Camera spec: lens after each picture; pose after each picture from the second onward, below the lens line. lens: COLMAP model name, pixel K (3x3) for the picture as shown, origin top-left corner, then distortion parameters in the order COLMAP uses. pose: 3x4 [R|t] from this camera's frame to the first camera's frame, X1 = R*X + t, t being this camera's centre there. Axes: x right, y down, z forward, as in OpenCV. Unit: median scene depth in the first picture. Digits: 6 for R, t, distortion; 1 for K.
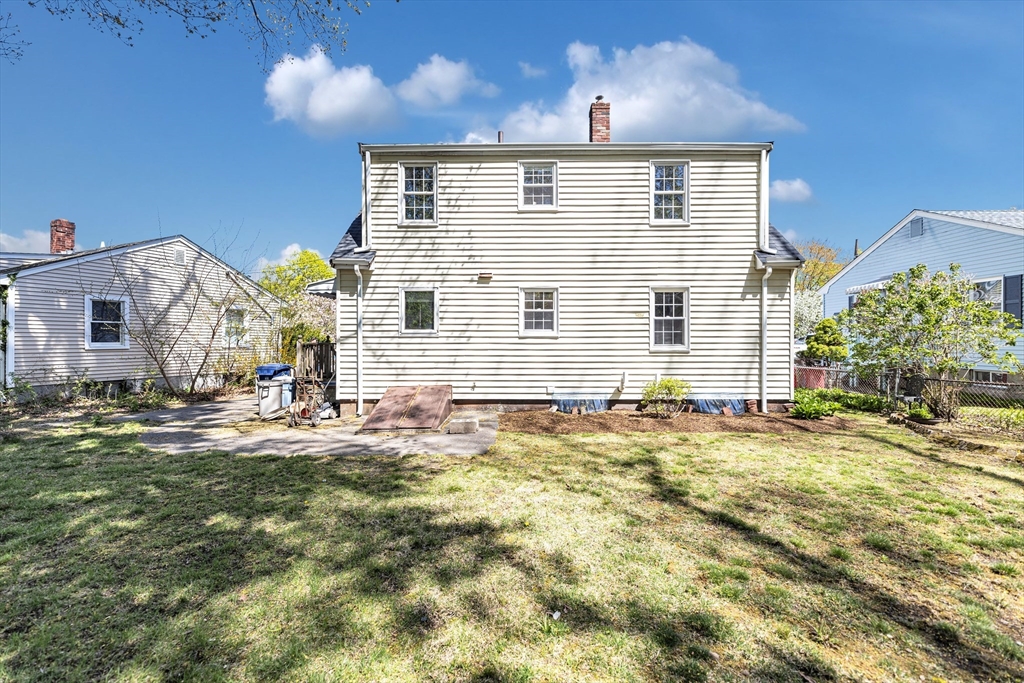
lens RADIAL K [[415.7, 0, 512.0], [0, 415.7, 340.9], [0, 0, 1]] dist [-0.001904, -0.000271]
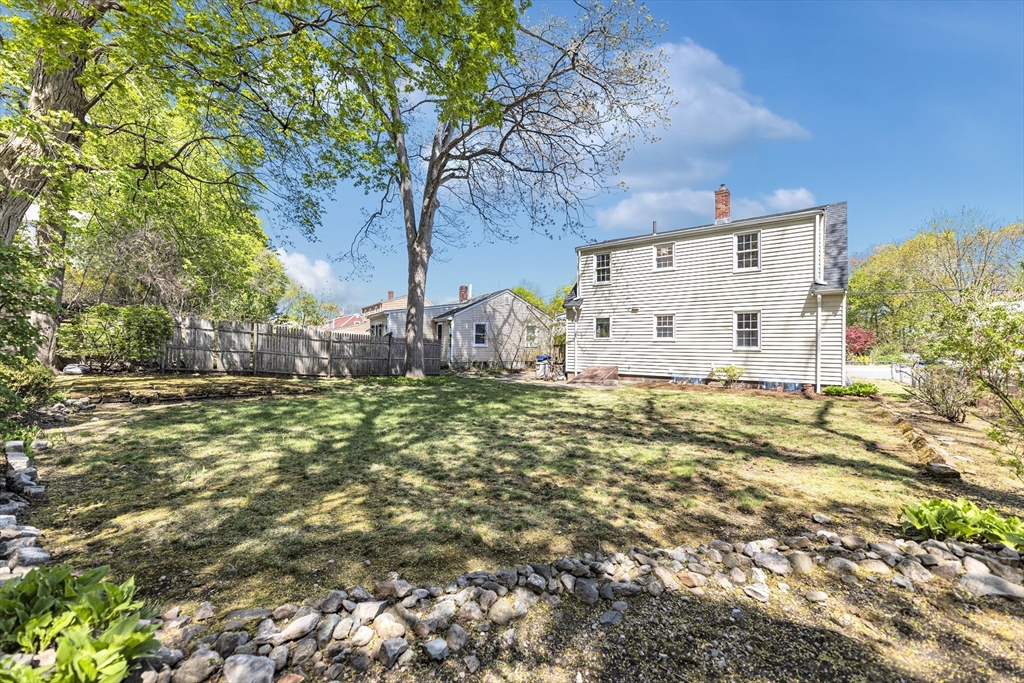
lens RADIAL K [[415.7, 0, 511.9], [0, 415.7, 341.9], [0, 0, 1]] dist [-0.001904, -0.000271]
pose [[0.790324, 0.002035, -0.612685, 0.640154], [-0.006538, 0.999966, -0.005111, 0.006070], [0.612654, 0.008045, 0.790310, -0.813295]]
